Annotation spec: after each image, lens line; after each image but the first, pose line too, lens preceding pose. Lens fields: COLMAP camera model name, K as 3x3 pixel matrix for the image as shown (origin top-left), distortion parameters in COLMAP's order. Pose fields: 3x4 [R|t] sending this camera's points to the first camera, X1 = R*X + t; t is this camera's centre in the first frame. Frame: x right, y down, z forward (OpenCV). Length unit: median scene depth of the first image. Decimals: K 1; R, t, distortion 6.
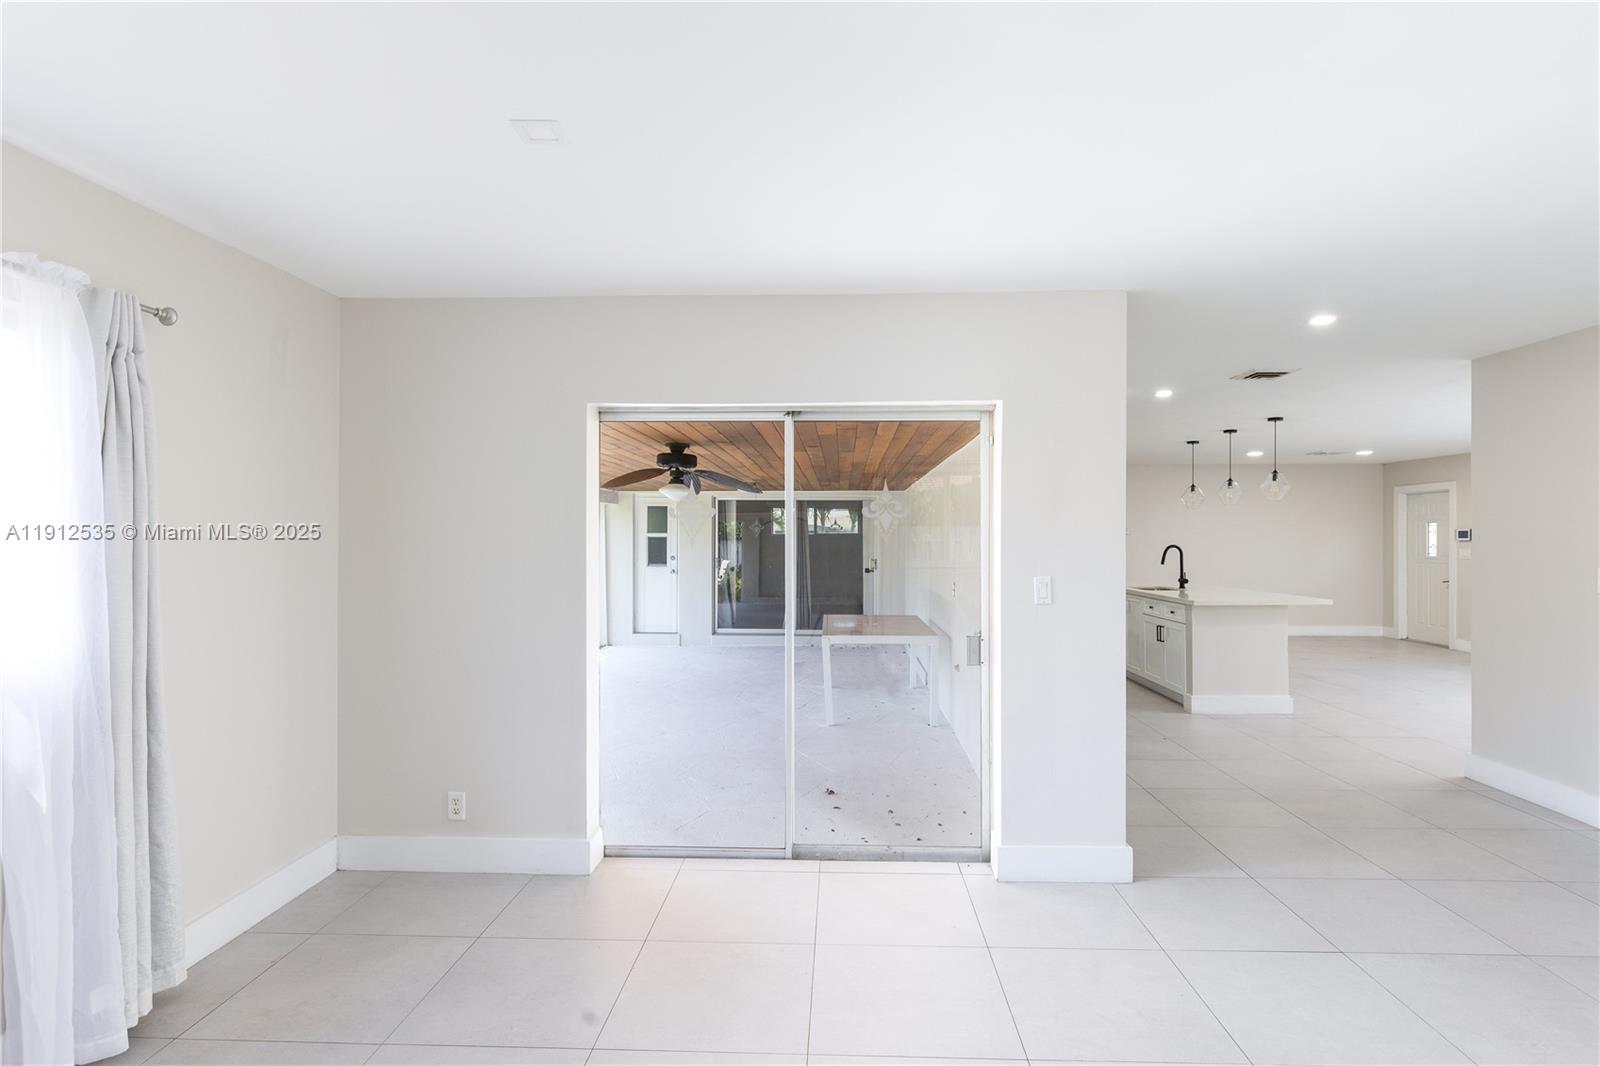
lens RADIAL K [[803.1, 0, 803.6], [0, 803.1, 539.6], [0, 0, 1]] dist [0.001008, 0.000357]
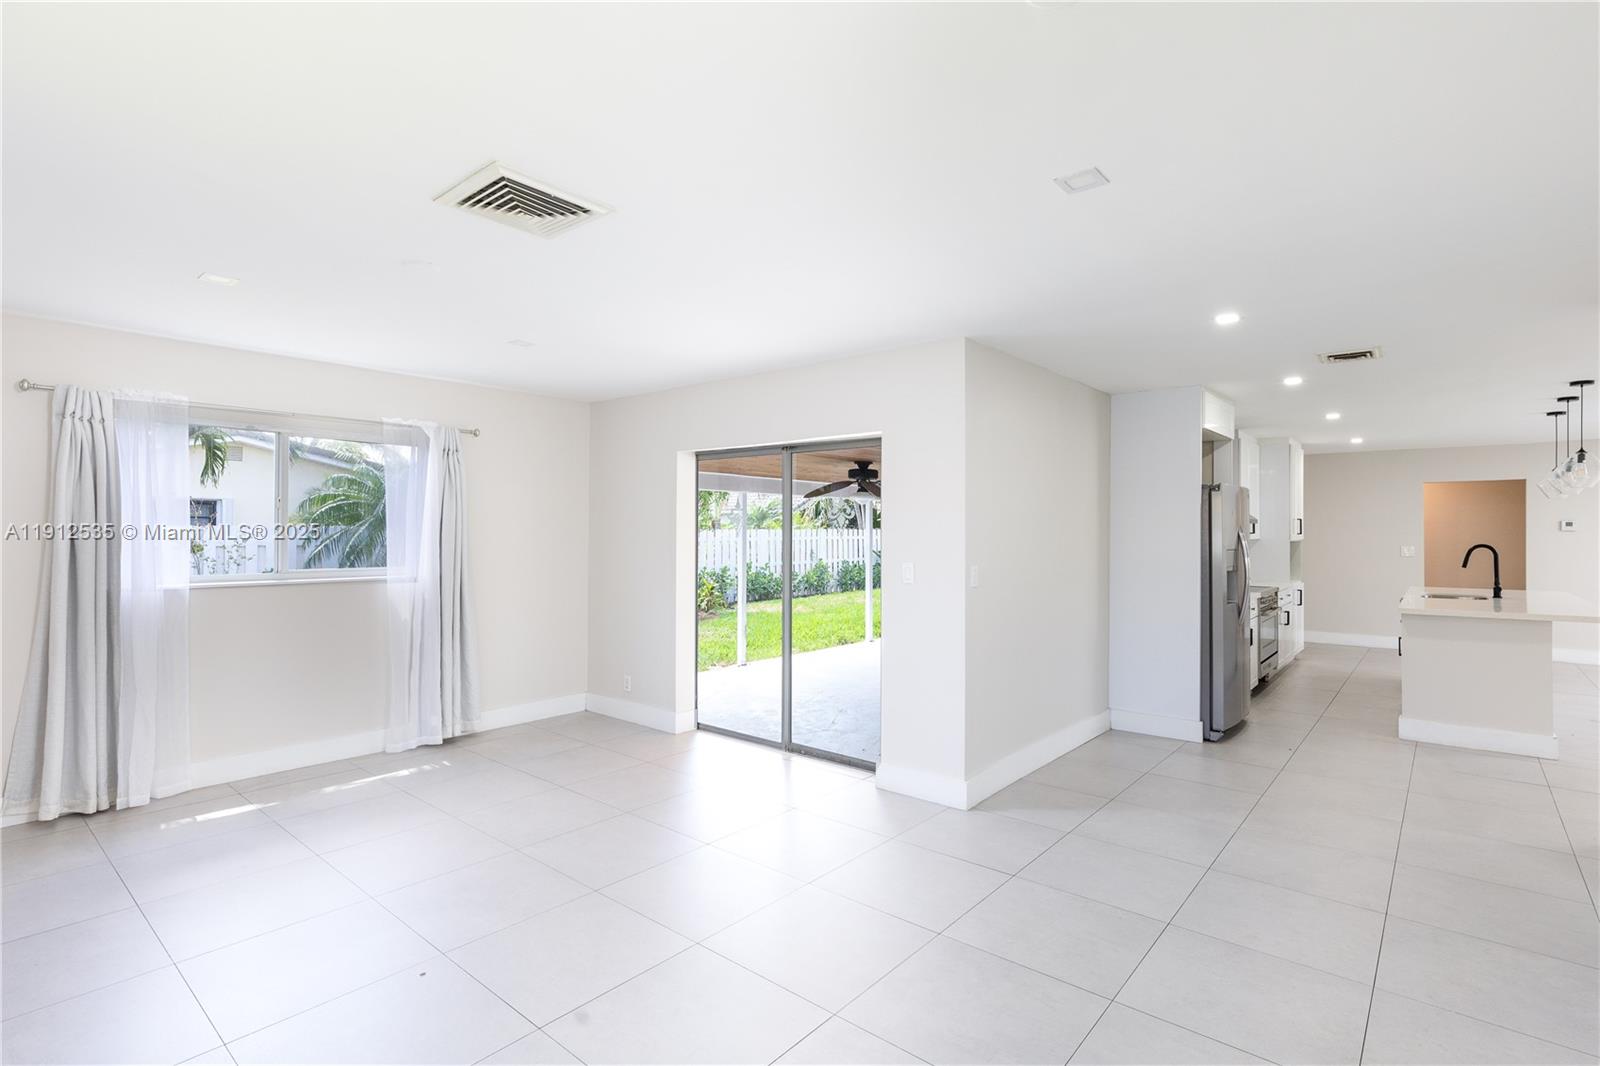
lens RADIAL K [[782.5, 0, 807.0], [0, 782.5, 531.5], [0, 0, 1]] dist [0.023467, 0.000349]
pose [[0.785310, 0.002999, -0.619096, 0.606135], [-0.005915, 0.999979, -0.002660, -0.000561], [0.619075, 0.005750, 0.785311, -0.071061]]
